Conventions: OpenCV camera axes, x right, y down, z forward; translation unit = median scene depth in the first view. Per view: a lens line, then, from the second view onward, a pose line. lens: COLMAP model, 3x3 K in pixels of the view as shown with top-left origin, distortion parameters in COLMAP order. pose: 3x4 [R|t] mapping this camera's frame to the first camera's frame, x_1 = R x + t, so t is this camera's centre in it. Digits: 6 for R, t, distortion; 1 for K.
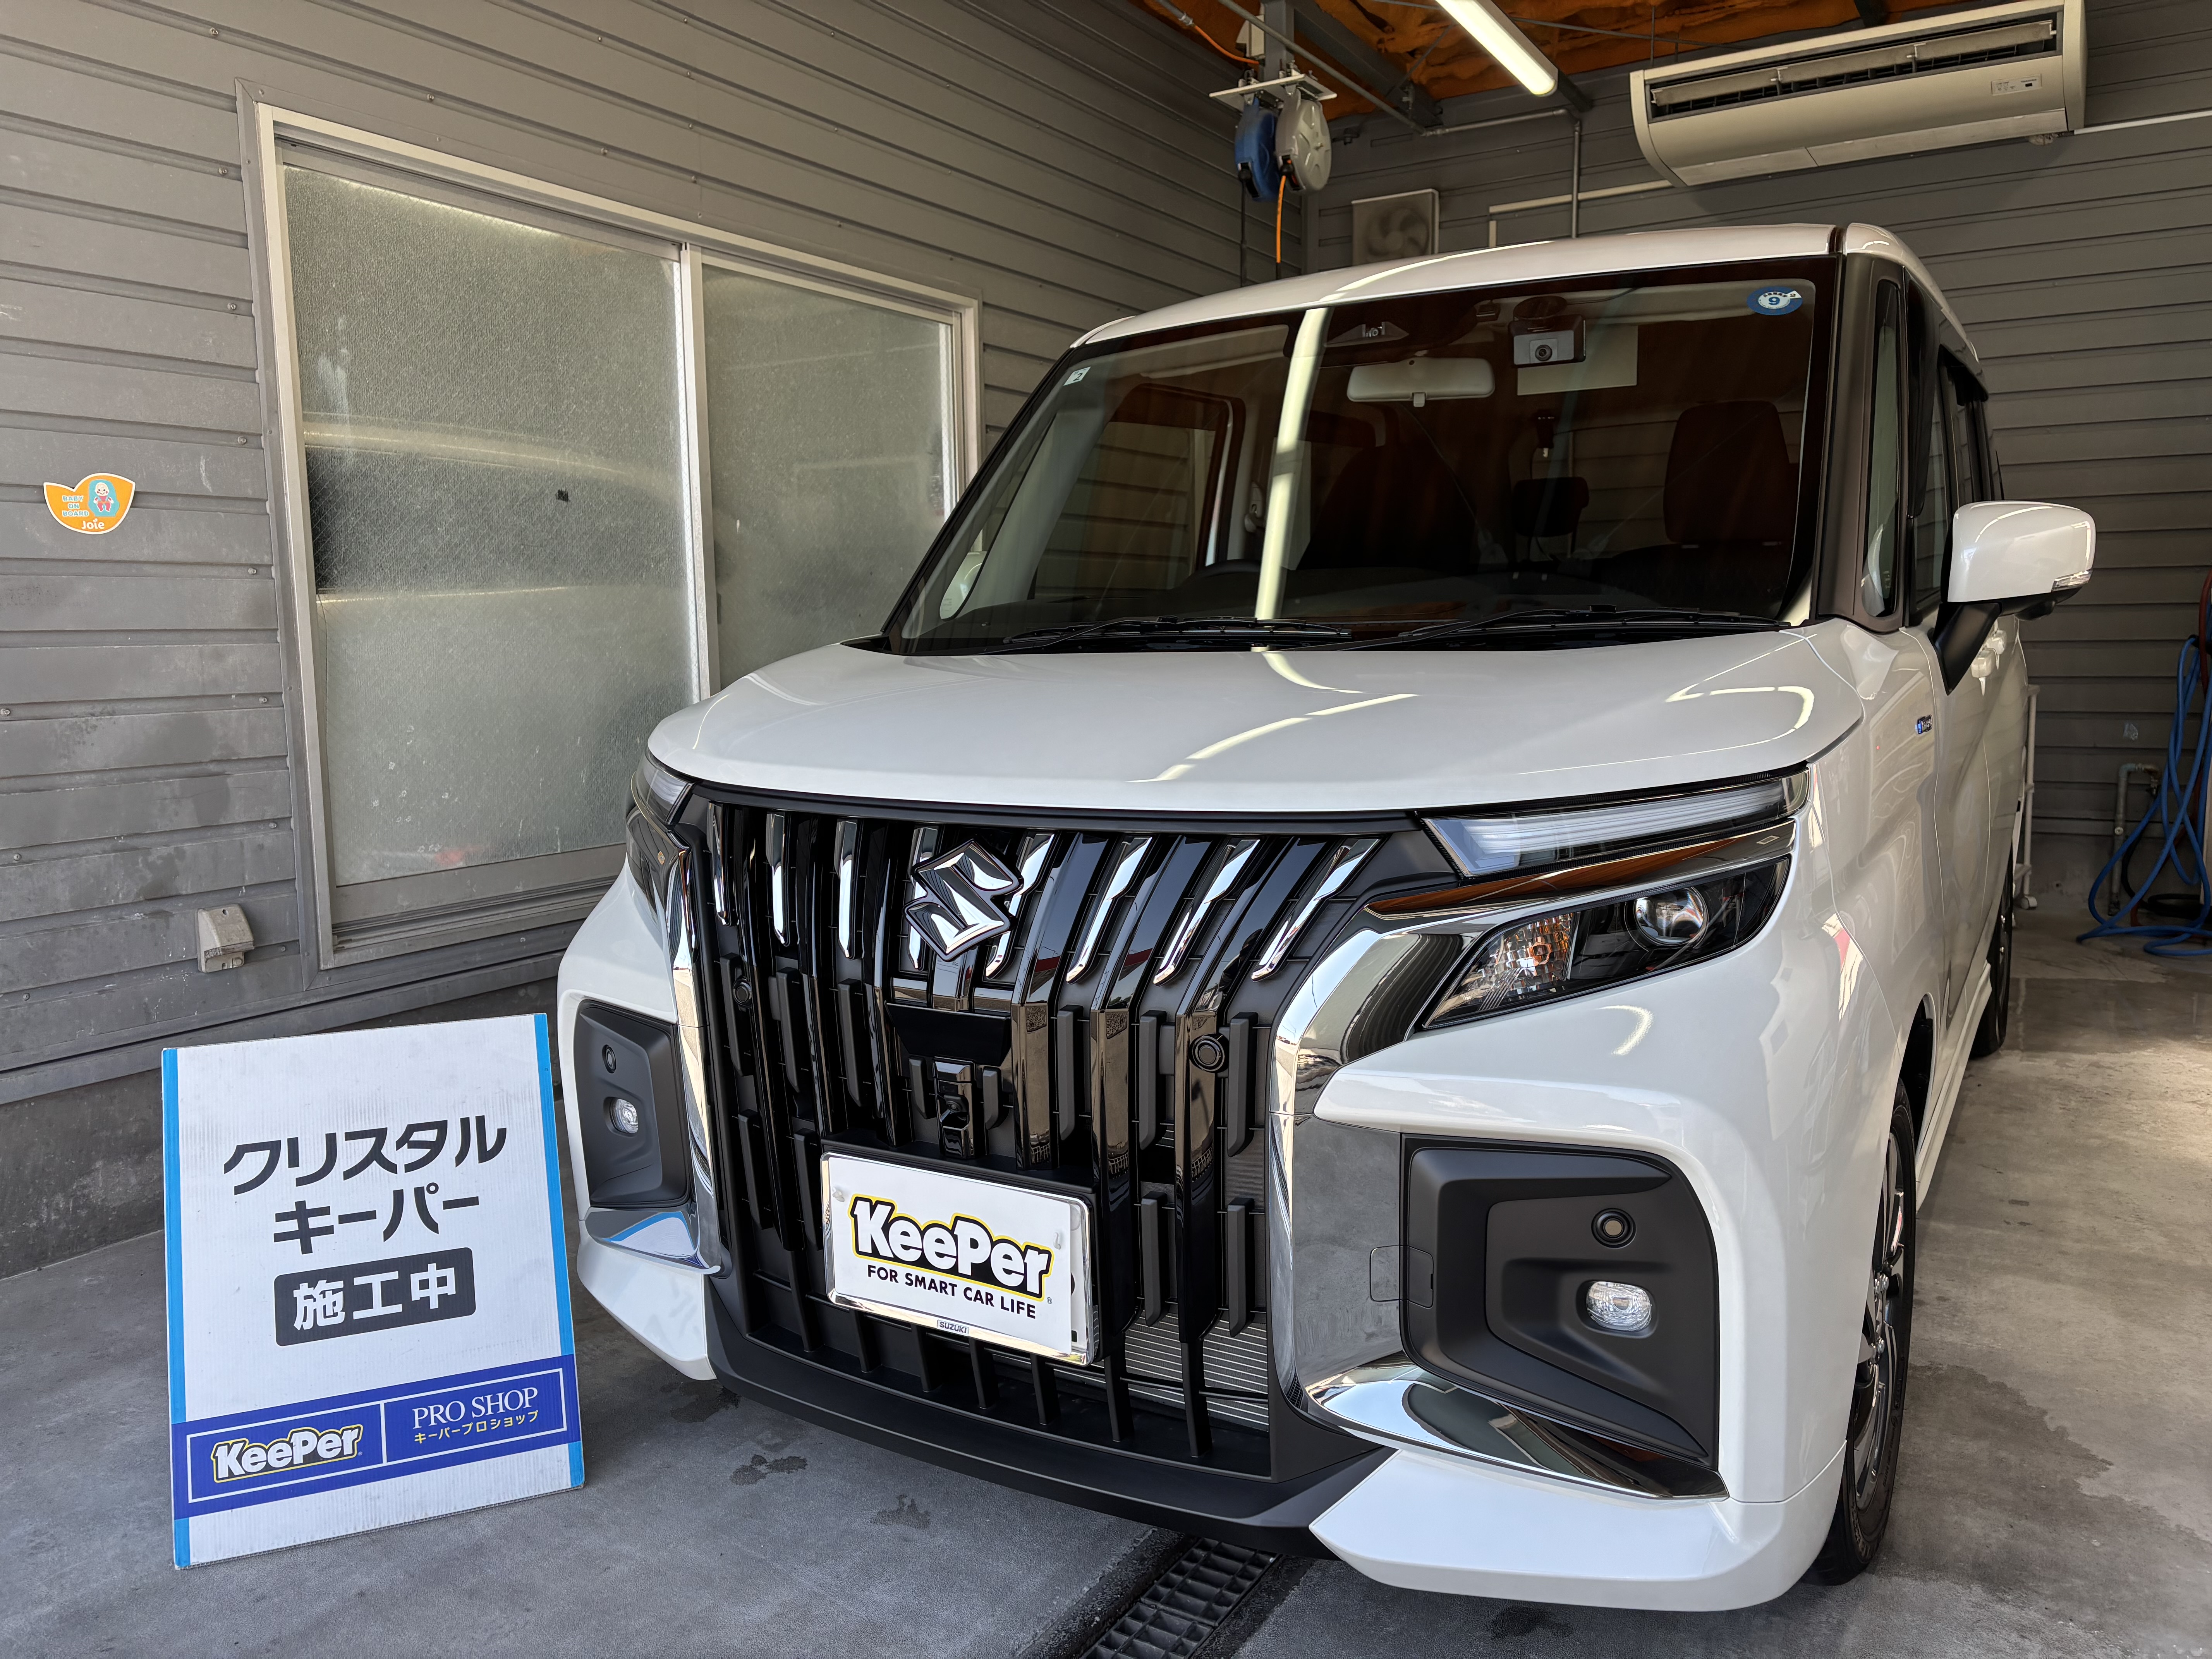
lens RADIAL K [[1661.4, 0, 1090.2], [0, 1661.4, 829.8], [0, 0, 1]] dist [0.043008, -0.030937]
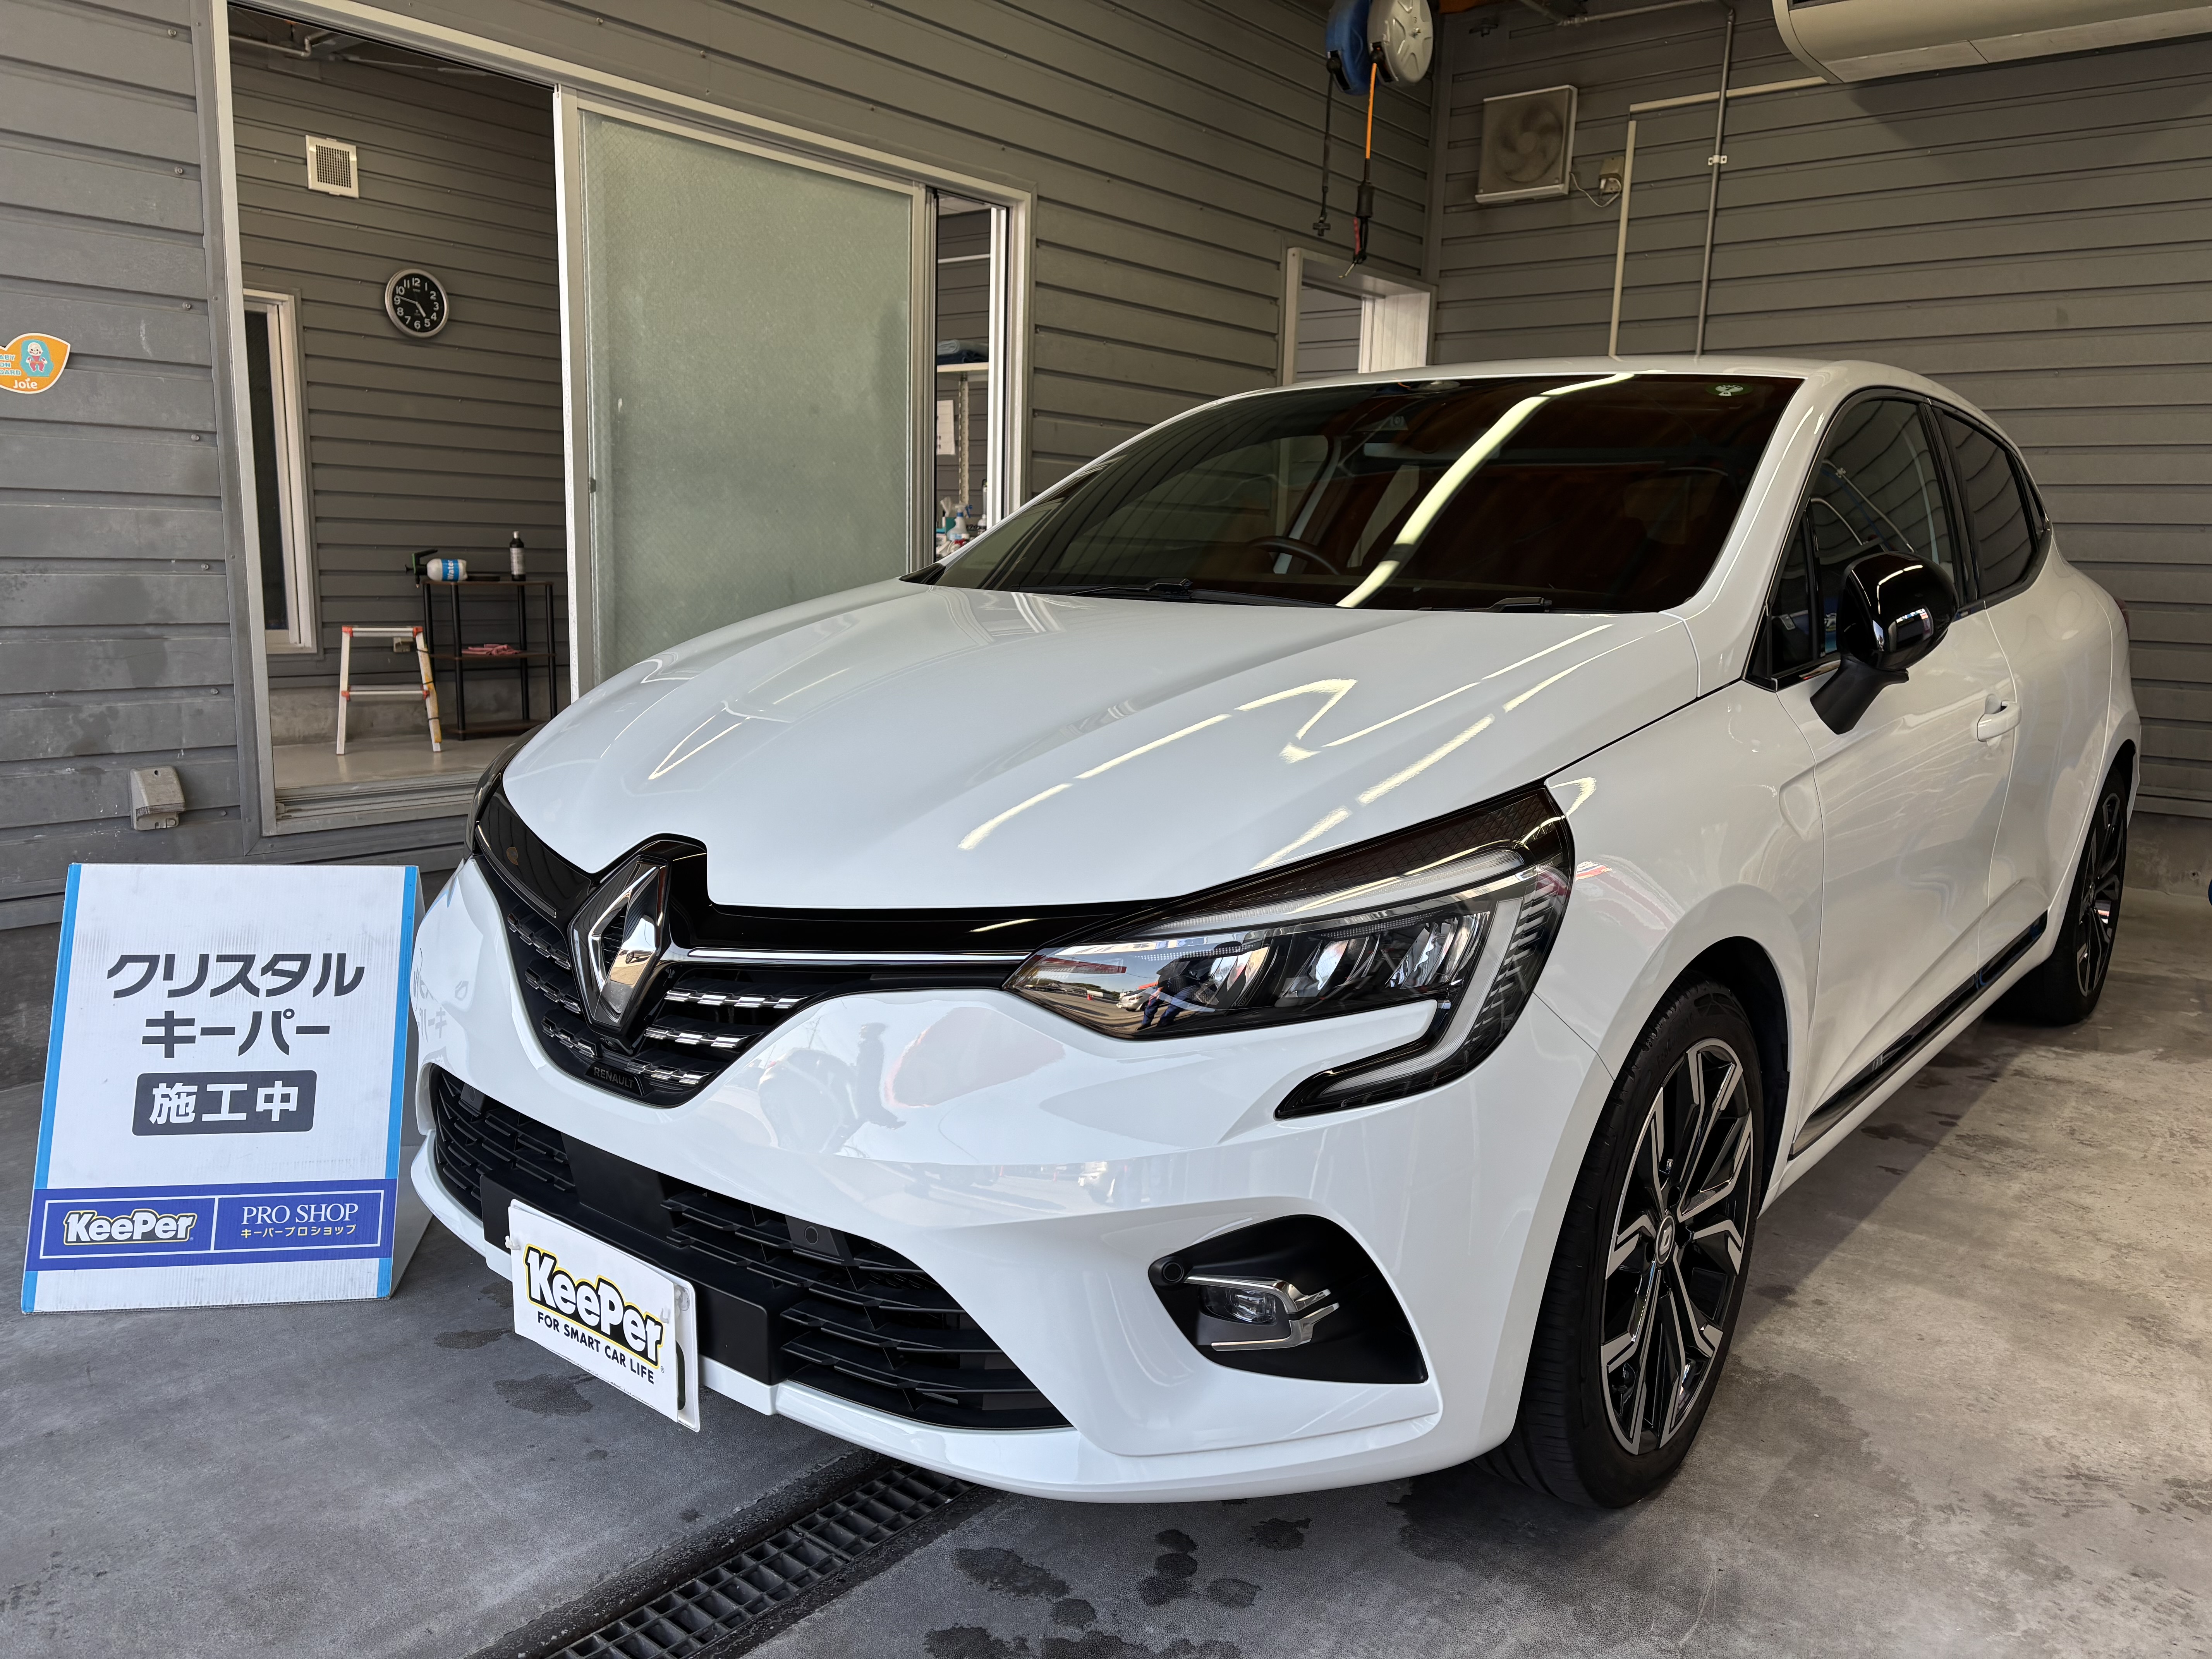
lens RADIAL K [[1668.1, 0, 1103.4], [0, 1668.1, 840.7], [0, 0, 1]] dist [0.035995, -0.020379]
pose [[0.990831, 0.064126, -0.118918, 0.185503], [-0.058154, 0.996898, 0.053033, 0.002312], [0.121950, -0.045632, 0.991487, 0.049422]]
